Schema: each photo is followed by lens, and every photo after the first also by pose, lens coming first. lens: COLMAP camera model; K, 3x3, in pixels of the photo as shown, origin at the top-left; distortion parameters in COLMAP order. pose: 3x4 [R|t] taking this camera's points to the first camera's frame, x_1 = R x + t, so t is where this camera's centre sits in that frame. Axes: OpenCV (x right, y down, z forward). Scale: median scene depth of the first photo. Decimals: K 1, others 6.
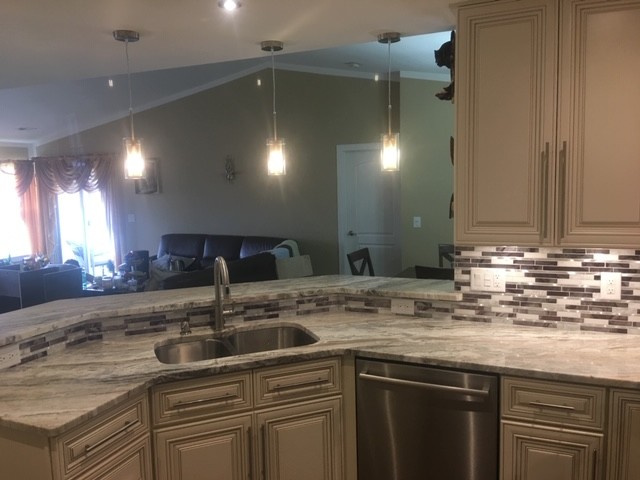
lens RADIAL K [[540.7, 0, 316.1], [0, 540.7, 238.5], [0, 0, 1]] dist [0.119907, -0.183963]
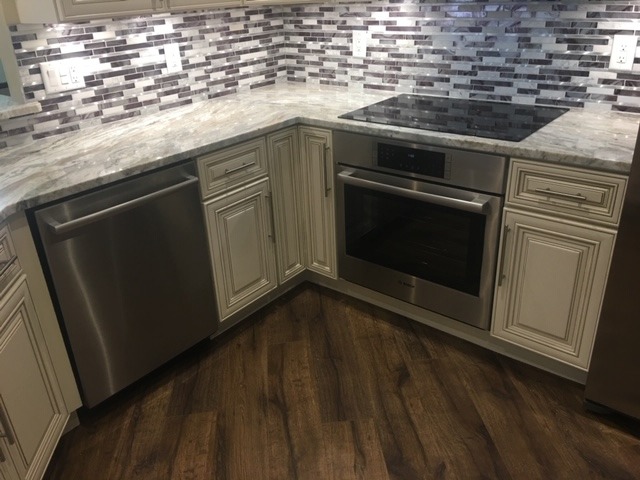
lens RADIAL K [[540.7, 0, 318.7], [0, 540.7, 236.7], [0, 0, 1]] dist [0.119907, -0.183963]
pose [[0.276446, -0.402245, 0.872798, -0.386824], [0.140107, 0.915356, 0.377482, 0.041184], [-0.950762, 0.017932, 0.309404, 0.420867]]
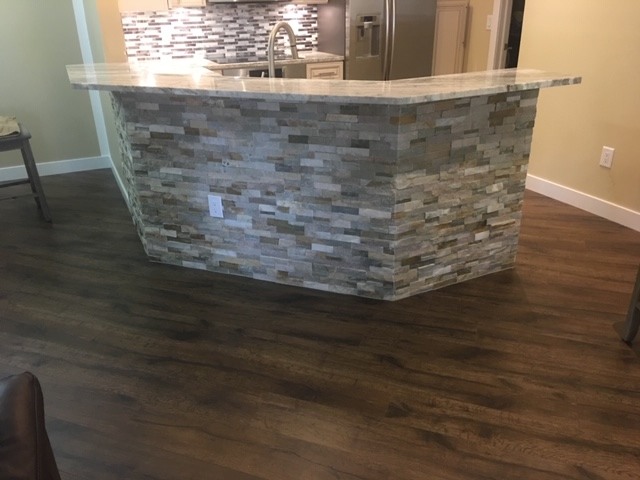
lens RADIAL K [[540.7, 0, 318.3], [0, 540.7, 238.4], [0, 0, 1]] dist [0.119907, -0.183963]
pose [[-0.743376, -0.234053, 0.626587, -0.974003], [0.108682, 0.882065, 0.458421, -0.070092], [-0.659985, 0.408878, -0.630268, 1.764406]]
